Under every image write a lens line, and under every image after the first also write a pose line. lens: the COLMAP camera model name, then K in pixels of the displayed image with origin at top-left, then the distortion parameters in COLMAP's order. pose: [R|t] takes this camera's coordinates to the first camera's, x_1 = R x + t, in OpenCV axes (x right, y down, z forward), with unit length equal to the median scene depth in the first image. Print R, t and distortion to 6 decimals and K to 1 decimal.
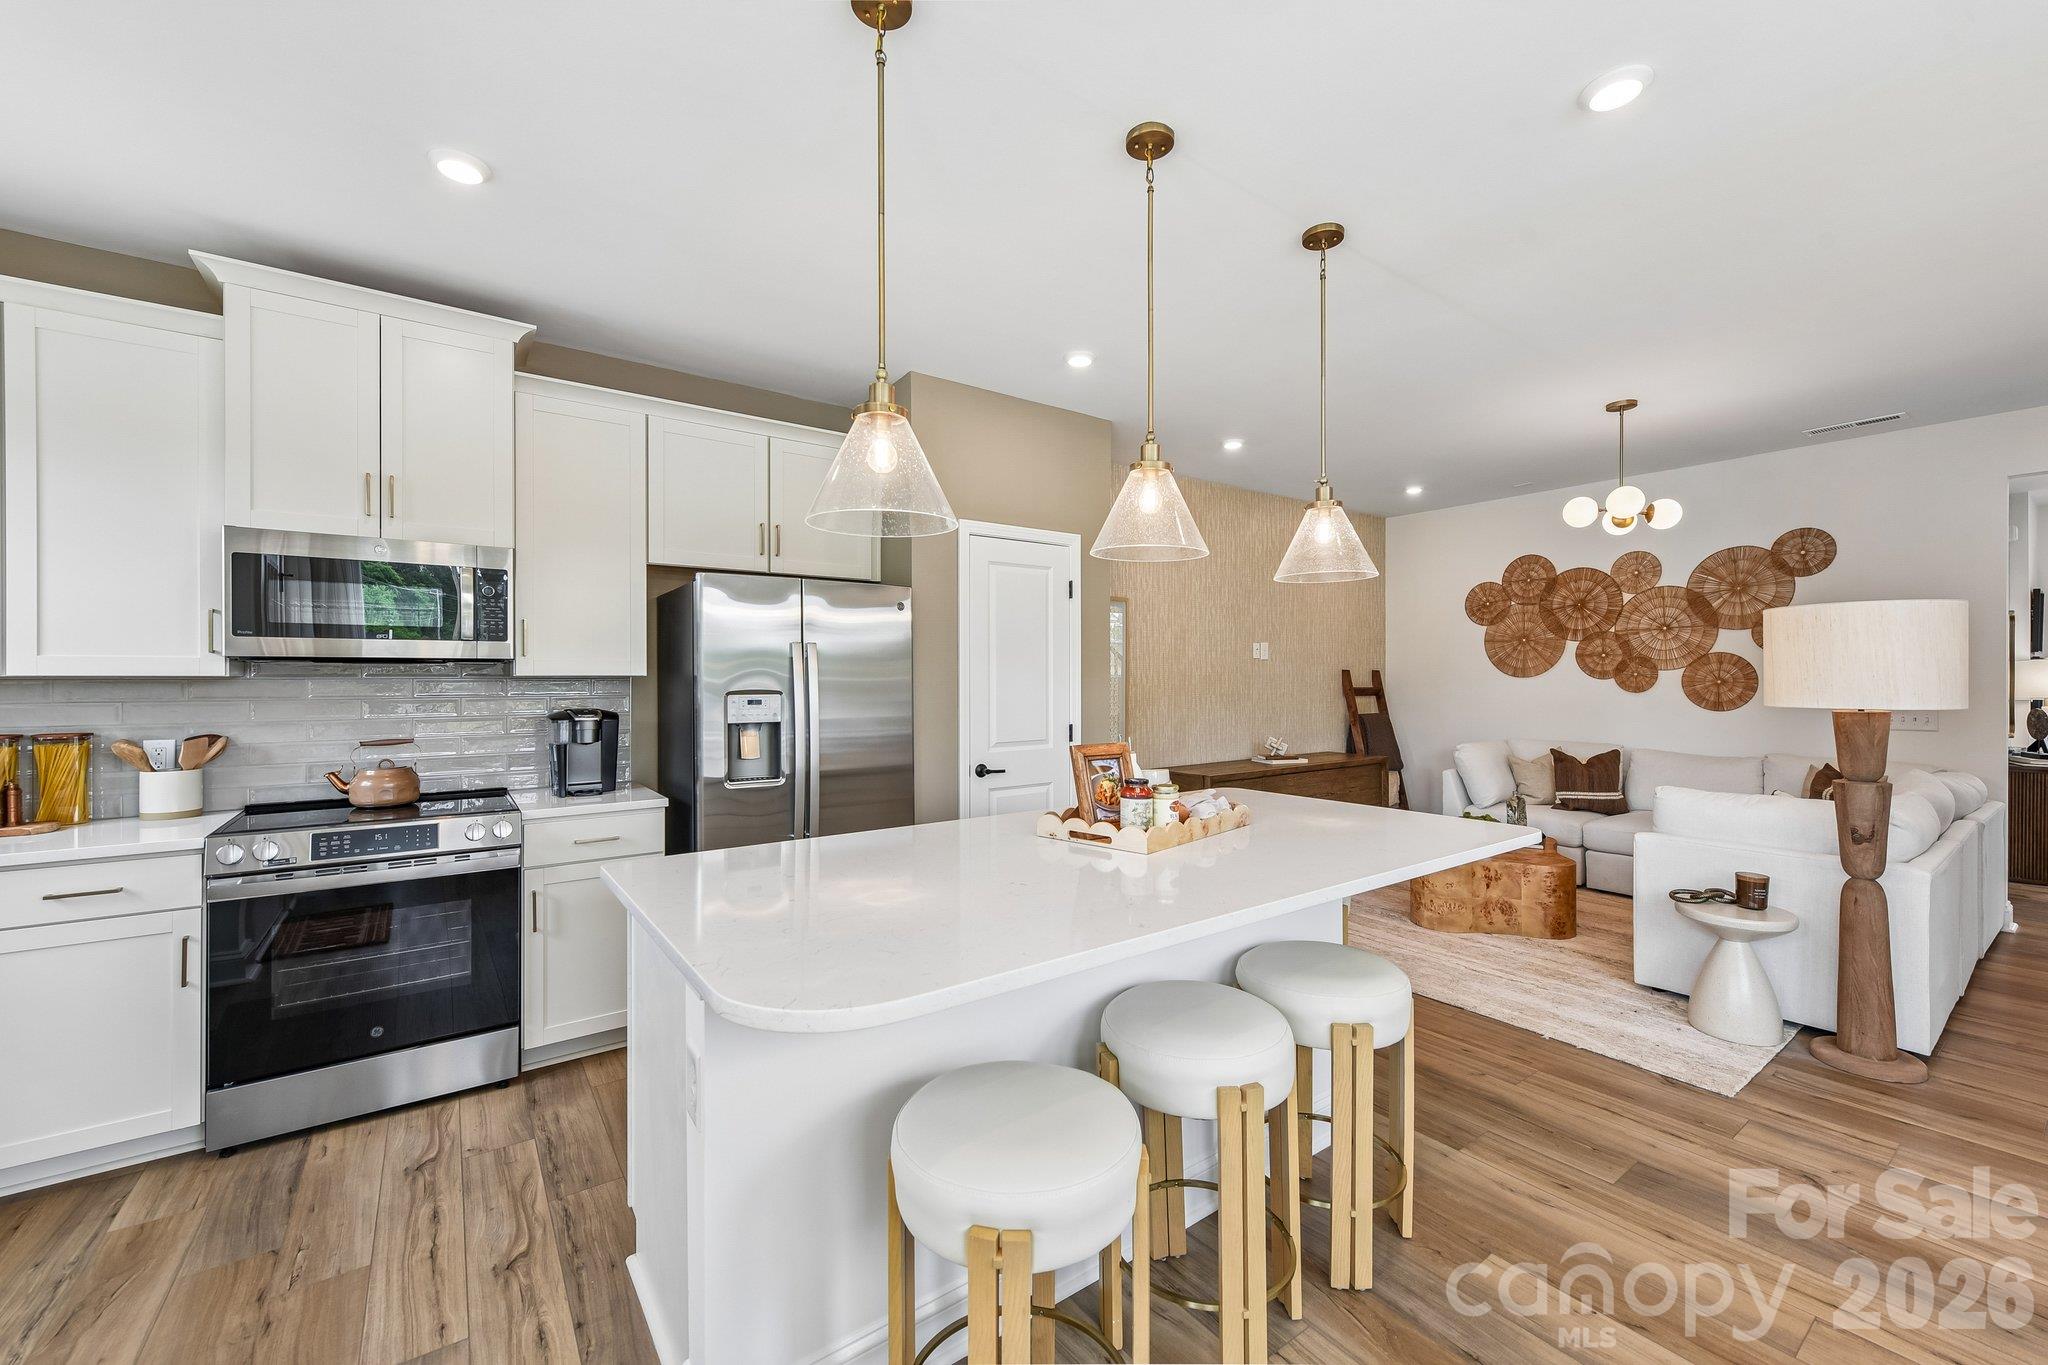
lens RADIAL K [[821.5, 0, 1031.4], [0, 821.5, 680.1], [0, 0, 1]] dist [0.000916, 0.000035]
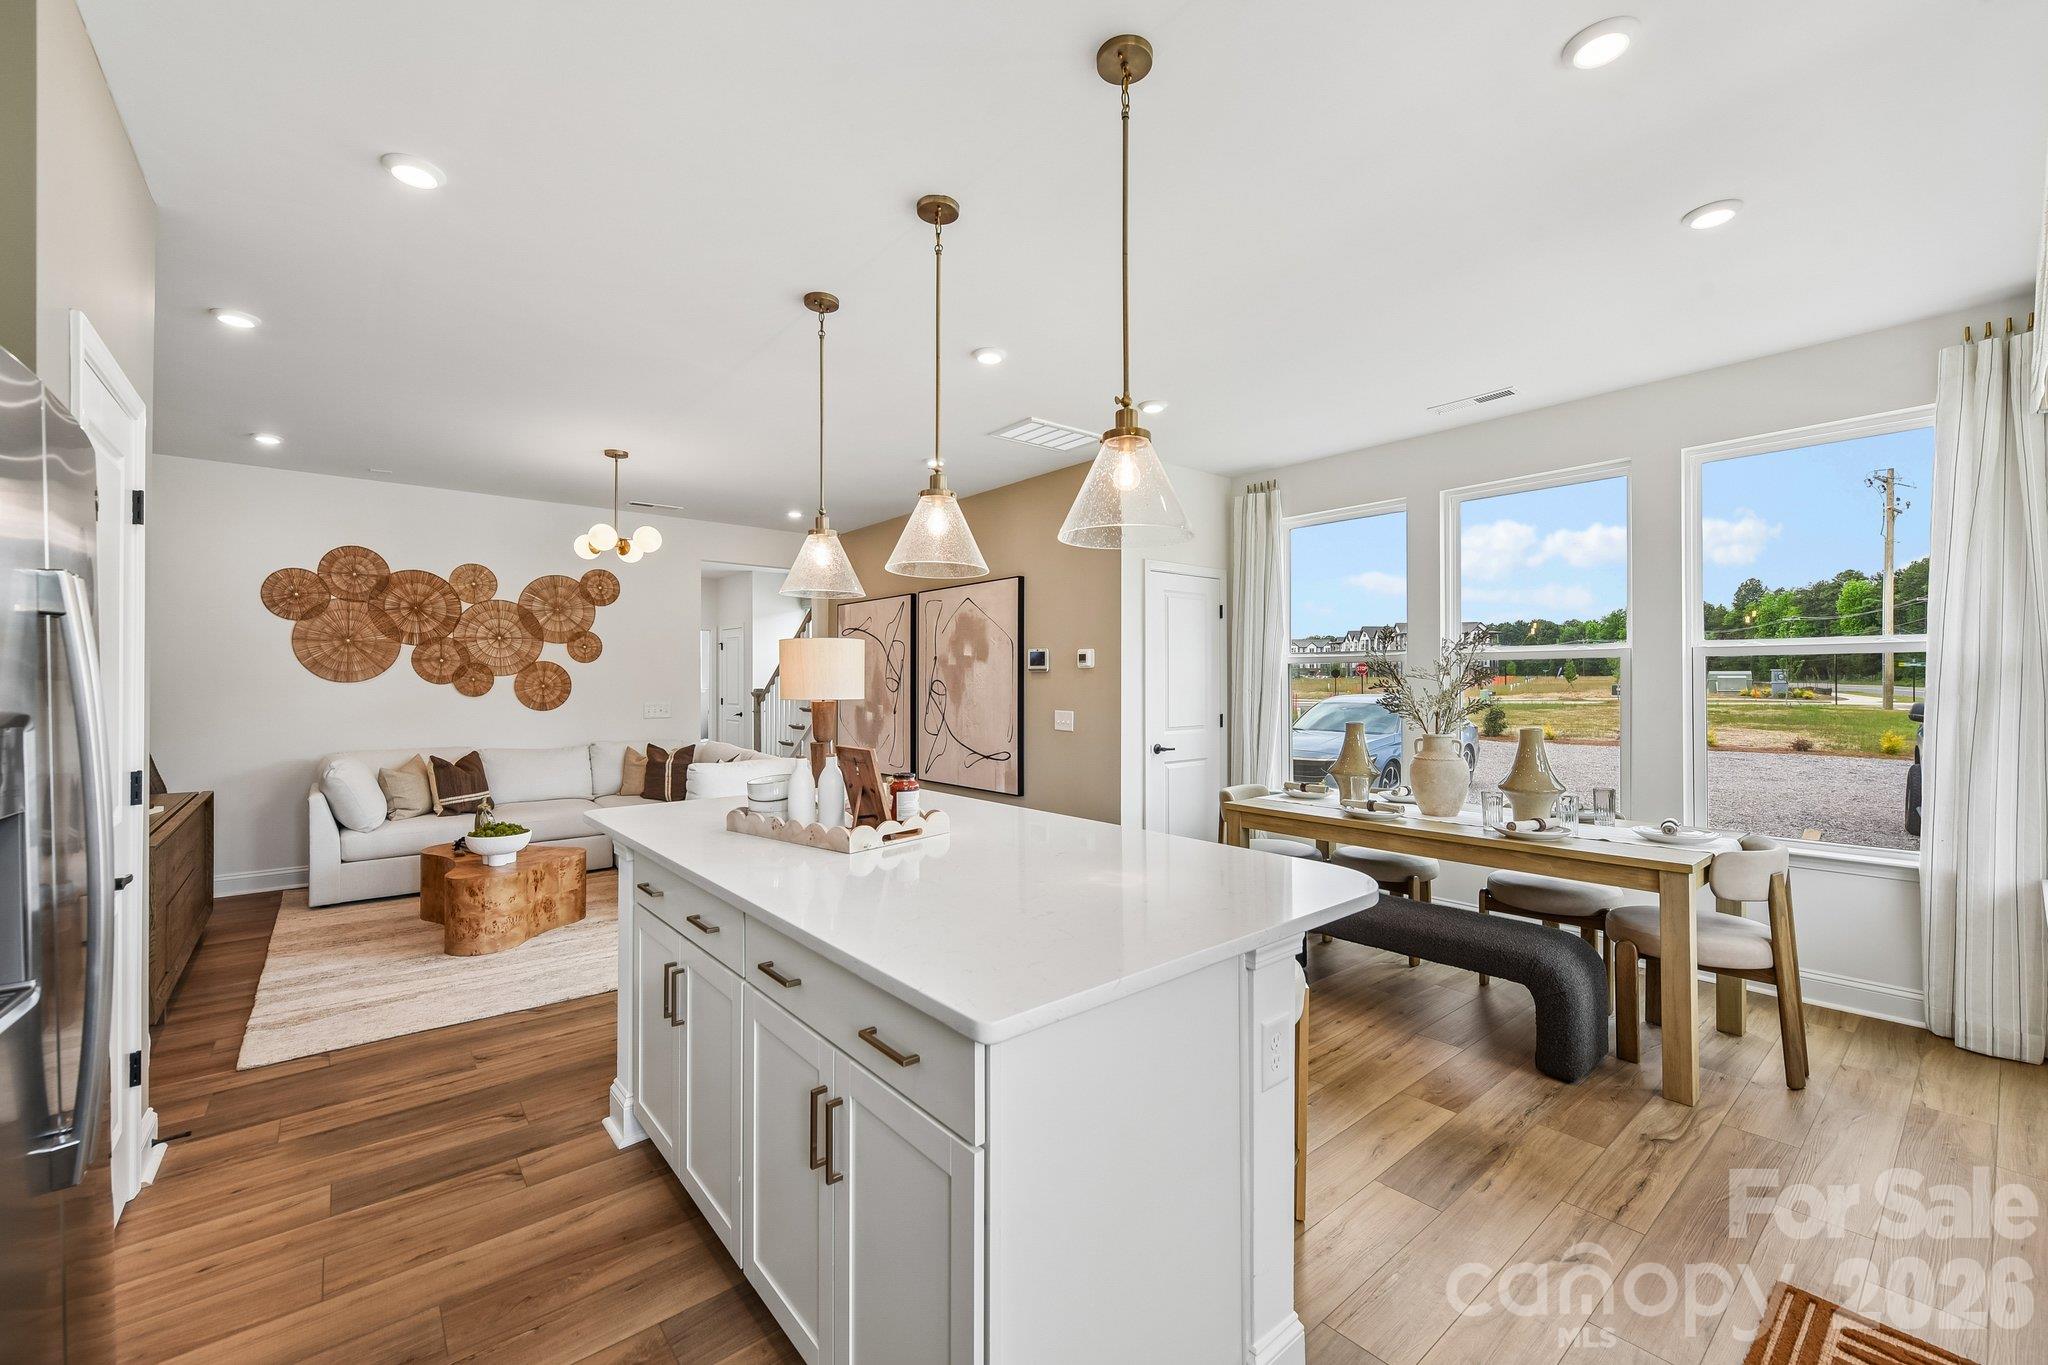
lens RADIAL K [[821.5, 0, 1028.0], [0, 821.5, 686.4], [0, 0, 1]] dist [0.000916, 0.000035]
pose [[-0.071080, -0.002336, 0.997468, -0.385795], [0.003532, 0.999990, 0.002594, 0.001645], [-0.997464, 0.003708, -0.071071, 0.369292]]
